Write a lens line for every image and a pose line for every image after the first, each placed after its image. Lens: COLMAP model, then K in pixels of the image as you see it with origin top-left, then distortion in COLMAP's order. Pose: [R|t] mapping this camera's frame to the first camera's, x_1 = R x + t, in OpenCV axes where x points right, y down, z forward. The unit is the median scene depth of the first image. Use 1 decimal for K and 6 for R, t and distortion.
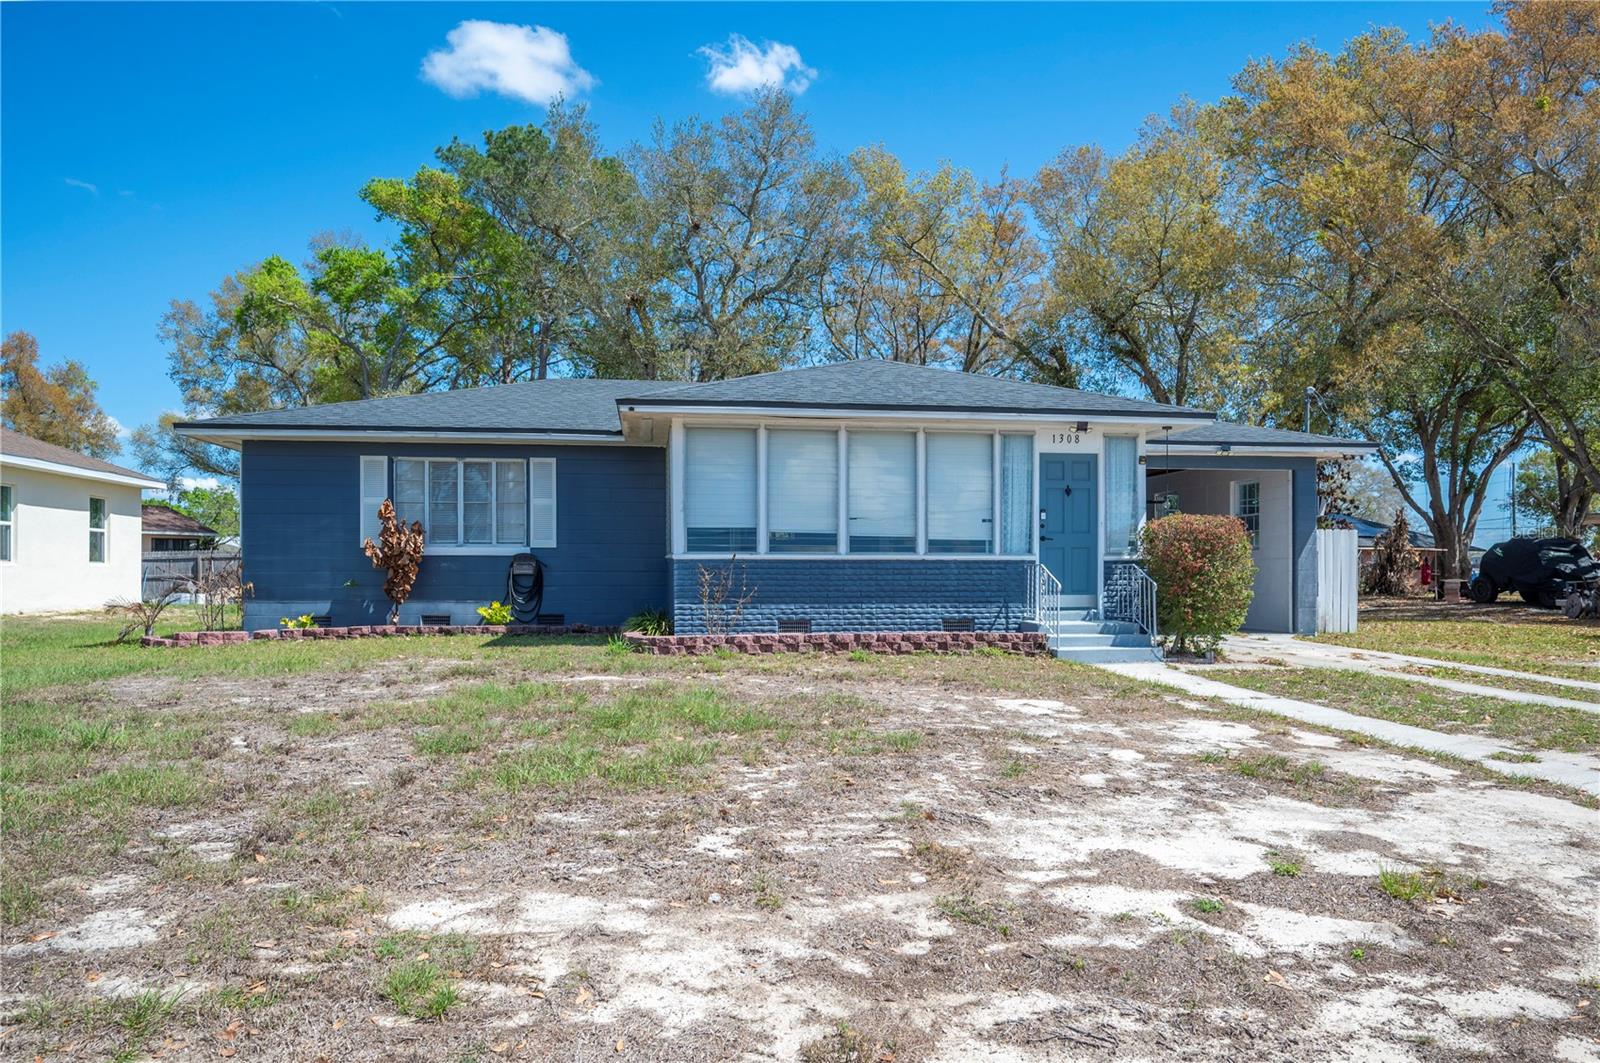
lens RADIAL K [[1031.5, 0, 800.0], [0, 1031.5, 548.8], [0, 0, 1]] dist [-0.005543, -0.001893]
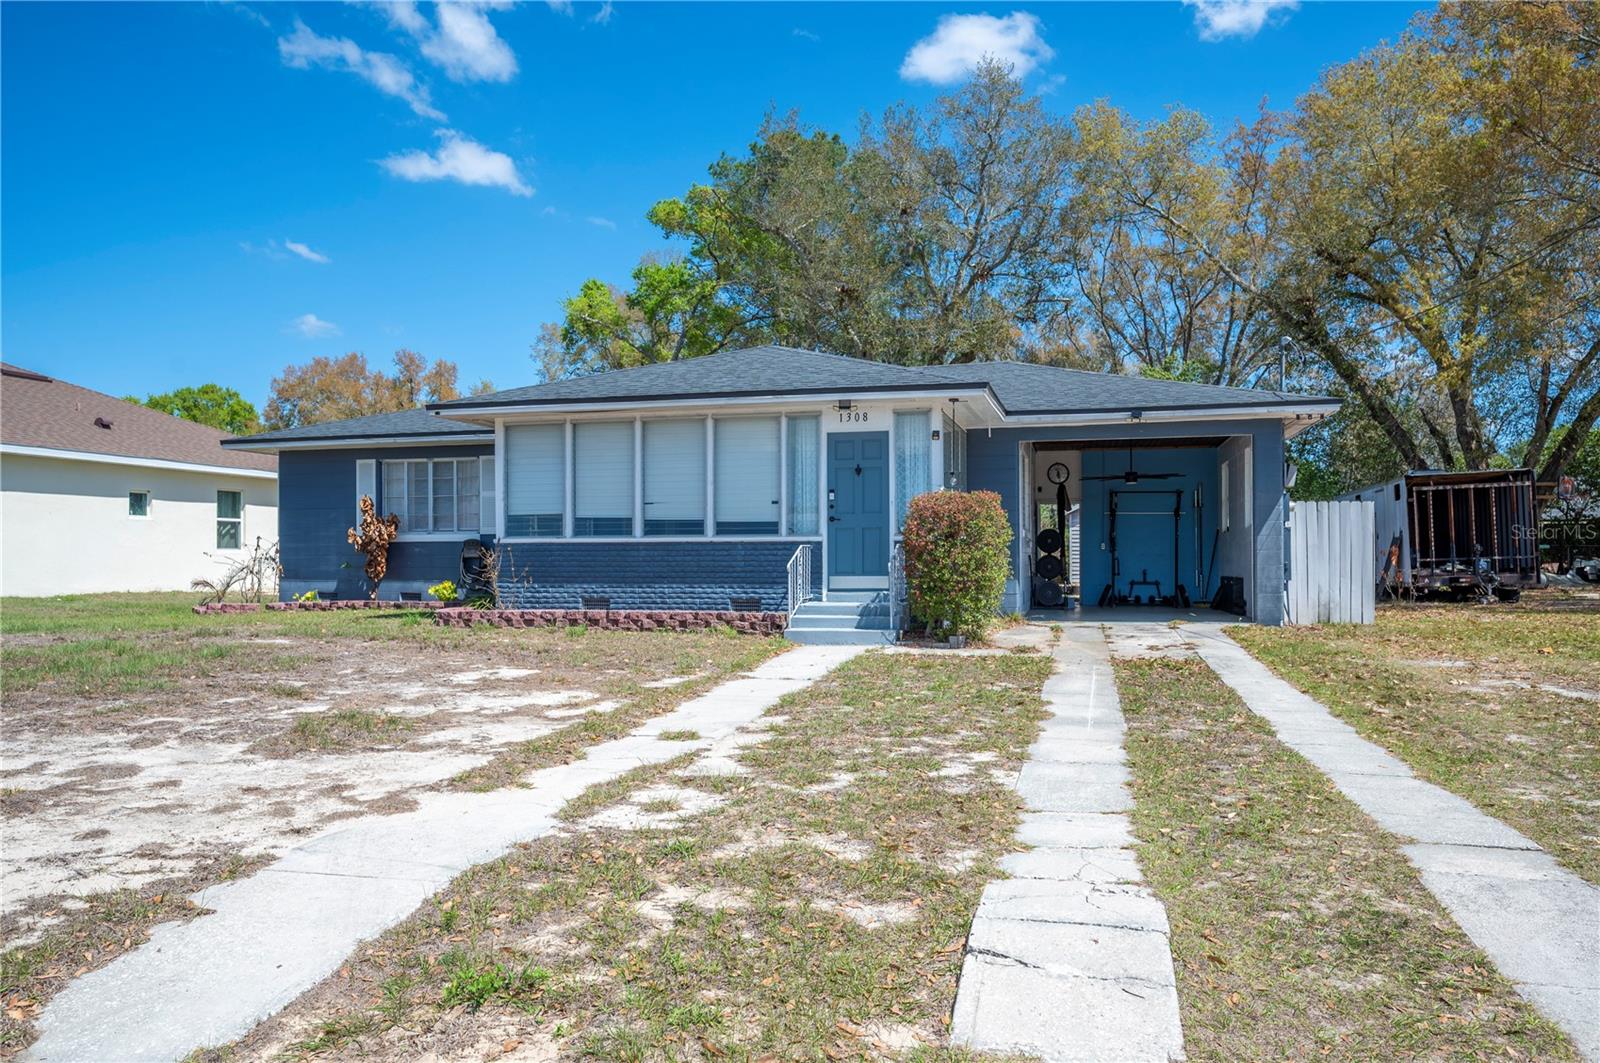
lens RADIAL K [[1043.4, 0, 800.0], [0, 1043.4, 531.5], [0, 0, 1]] dist [0.002359, 0.001018]
pose [[0.932325, -0.012897, -0.361390, 0.575674], [0.012257, 0.999917, -0.004062, 0.005774], [0.361413, -0.000643, 0.932406, 0.053295]]
